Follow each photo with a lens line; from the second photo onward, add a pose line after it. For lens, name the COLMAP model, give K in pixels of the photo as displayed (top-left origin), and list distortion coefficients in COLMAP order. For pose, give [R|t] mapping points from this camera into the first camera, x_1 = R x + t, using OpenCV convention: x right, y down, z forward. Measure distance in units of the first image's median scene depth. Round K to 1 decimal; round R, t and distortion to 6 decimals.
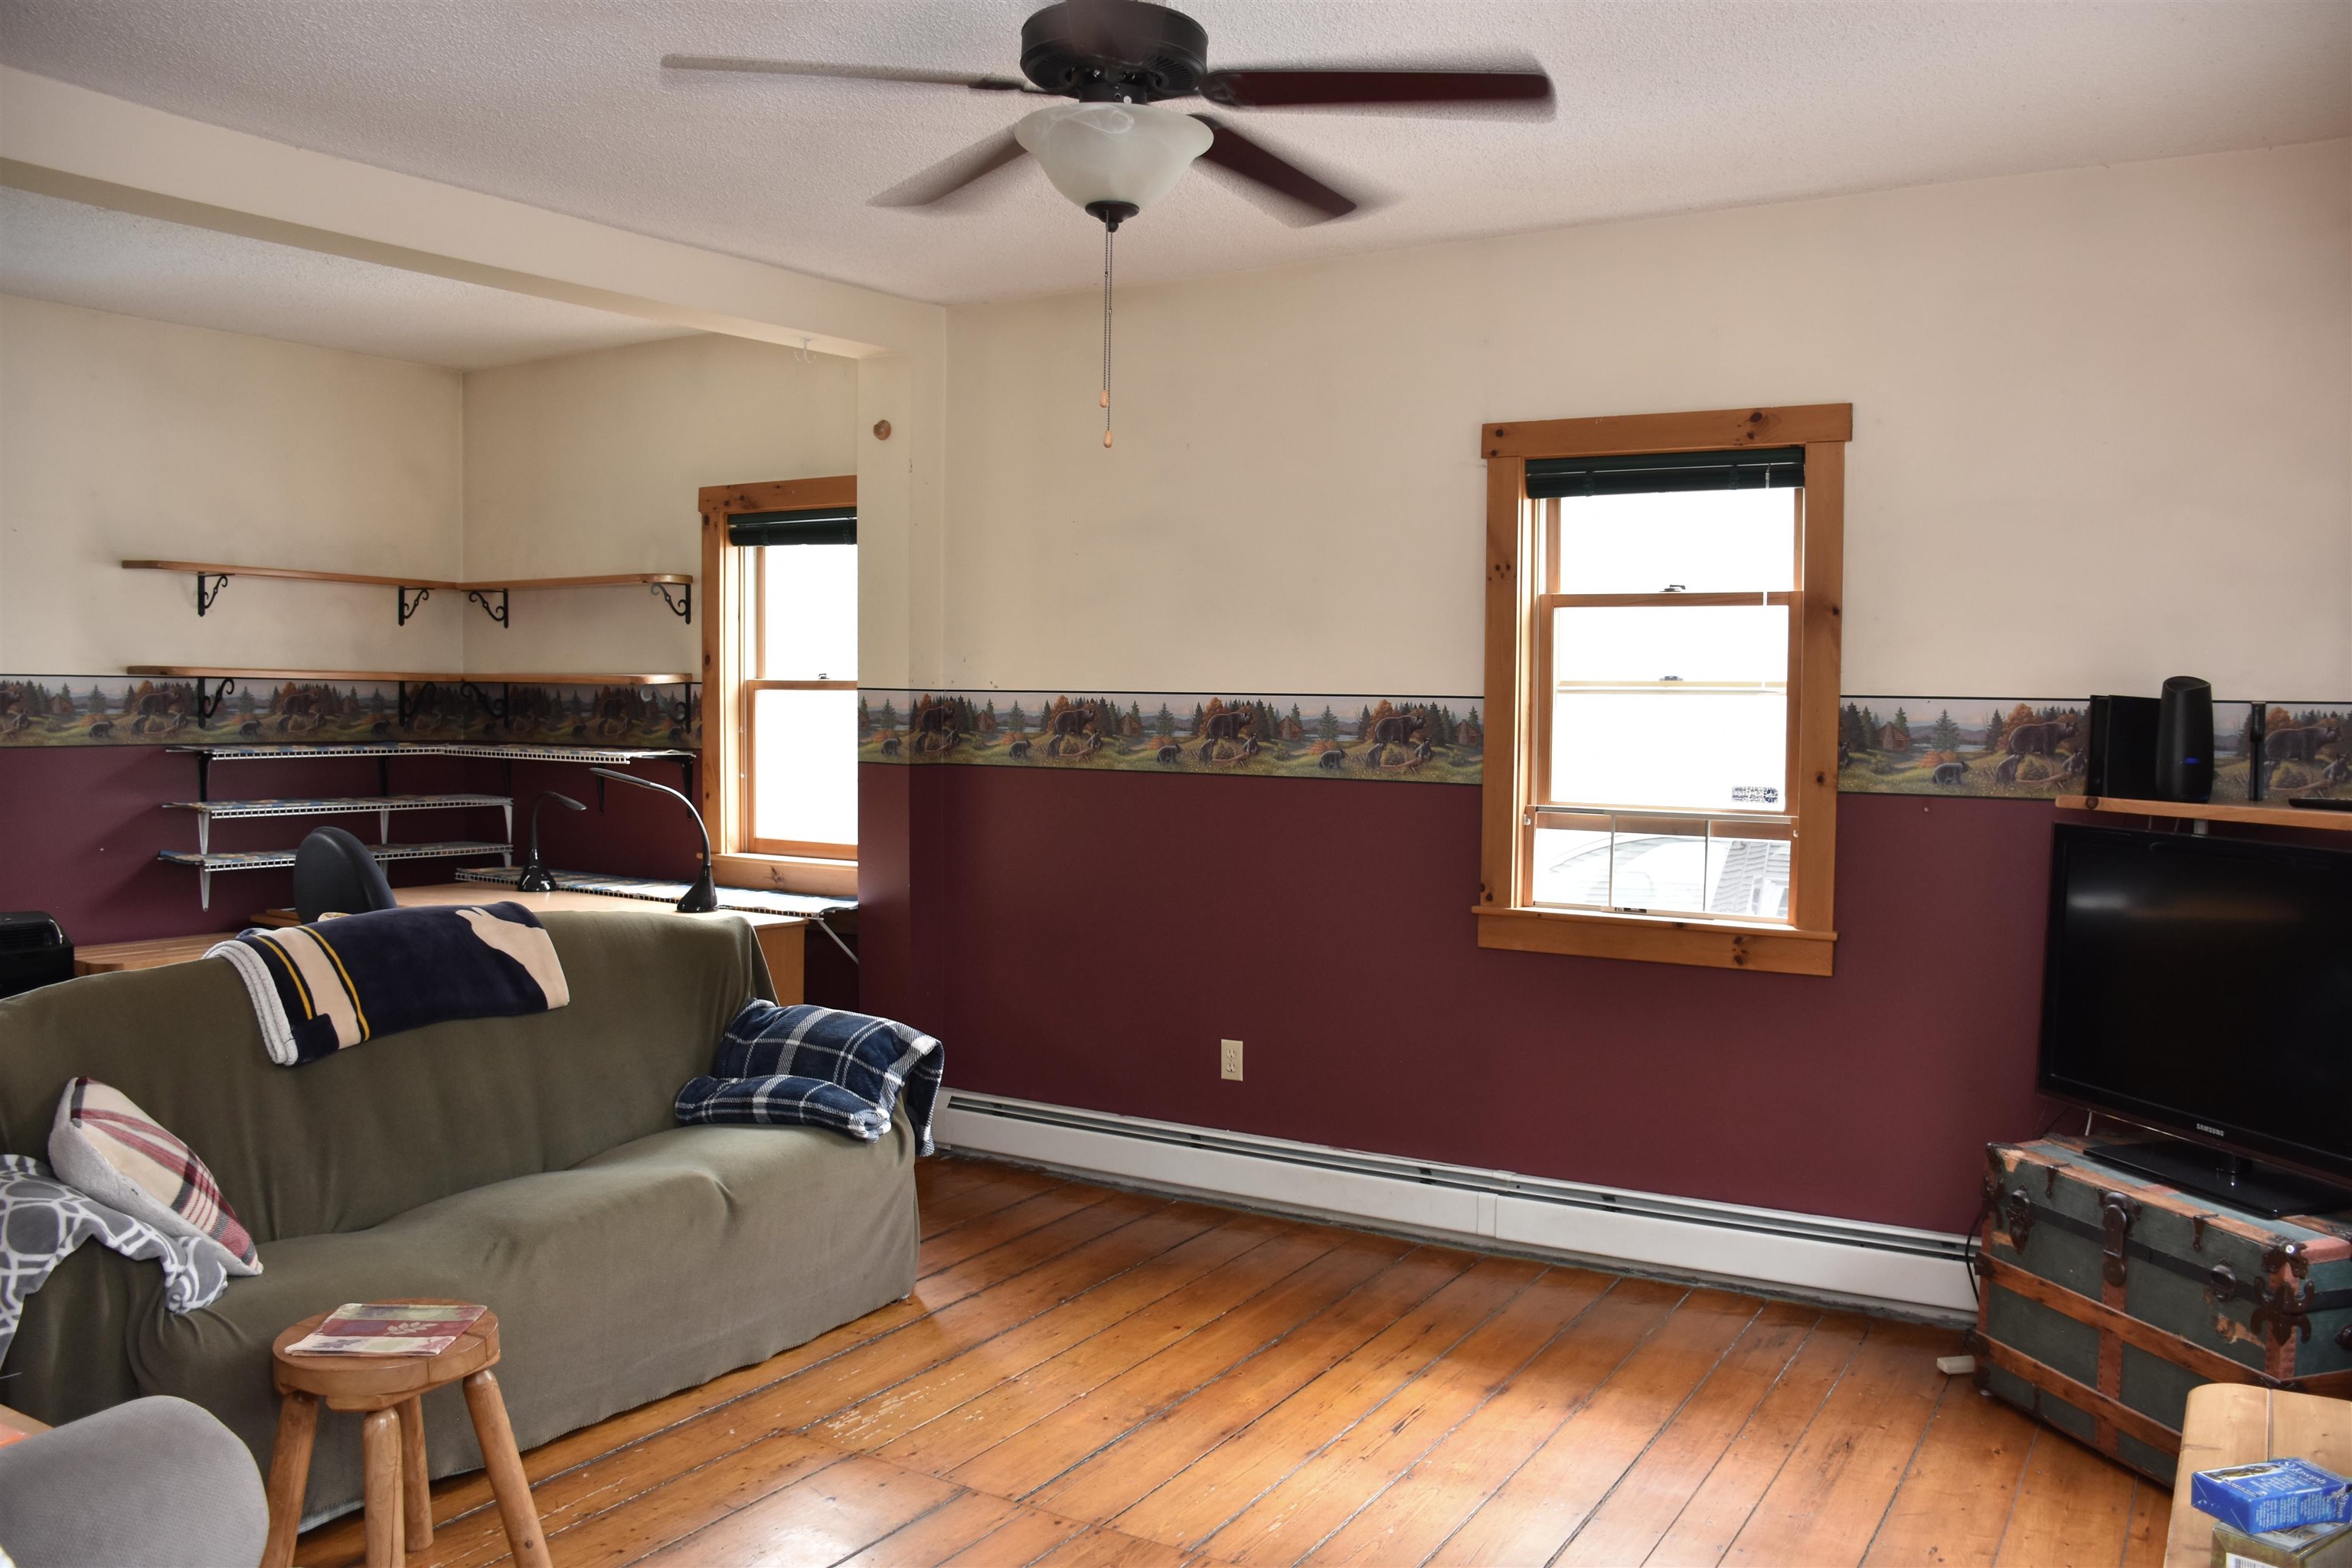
lens RADIAL K [[1813.4, 0, 1176.0], [0, 1813.4, 784.0], [0, 0, 1]] dist [-0.164464, 0.103900]
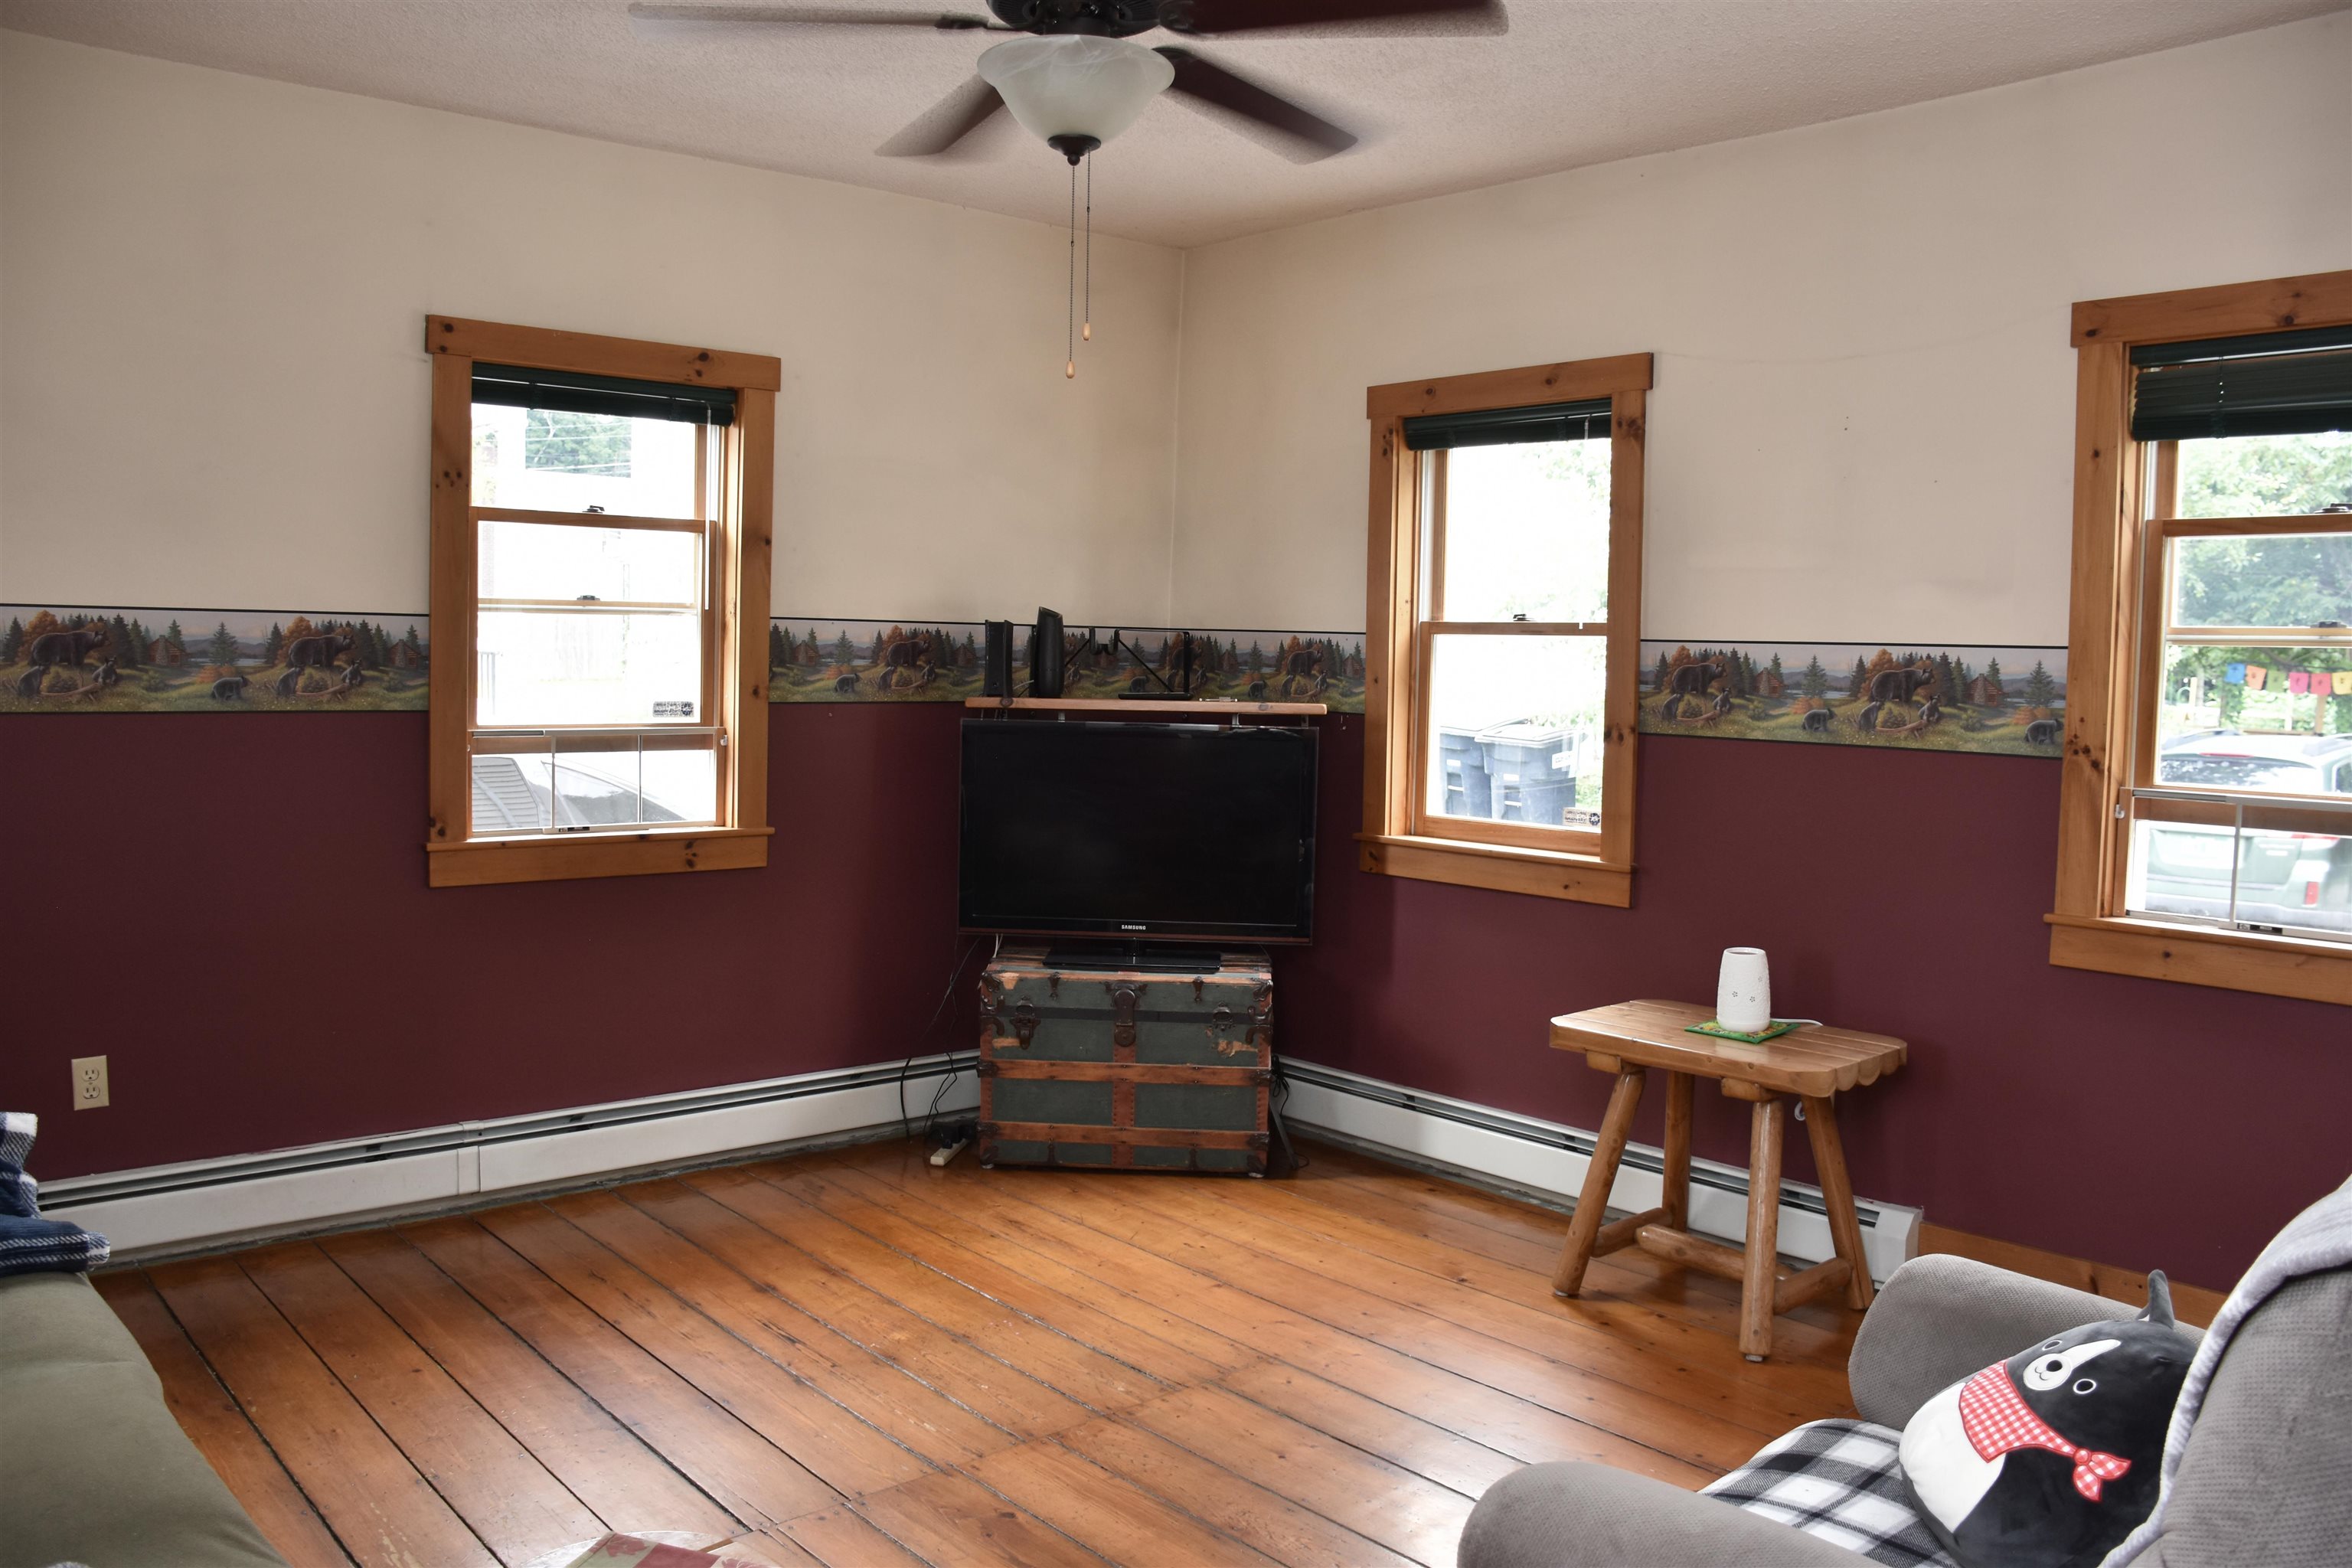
lens RADIAL K [[1835.0, 0, 1176.0], [0, 1835.0, 784.0], [0, 0, 1]] dist [-0.092425, 0.004618]
pose [[0.300188, -0.076846, 0.950779, -0.637960], [0.023591, 0.997043, 0.073137, -0.022239], [-0.953588, 0.000475, 0.301114, 0.390327]]
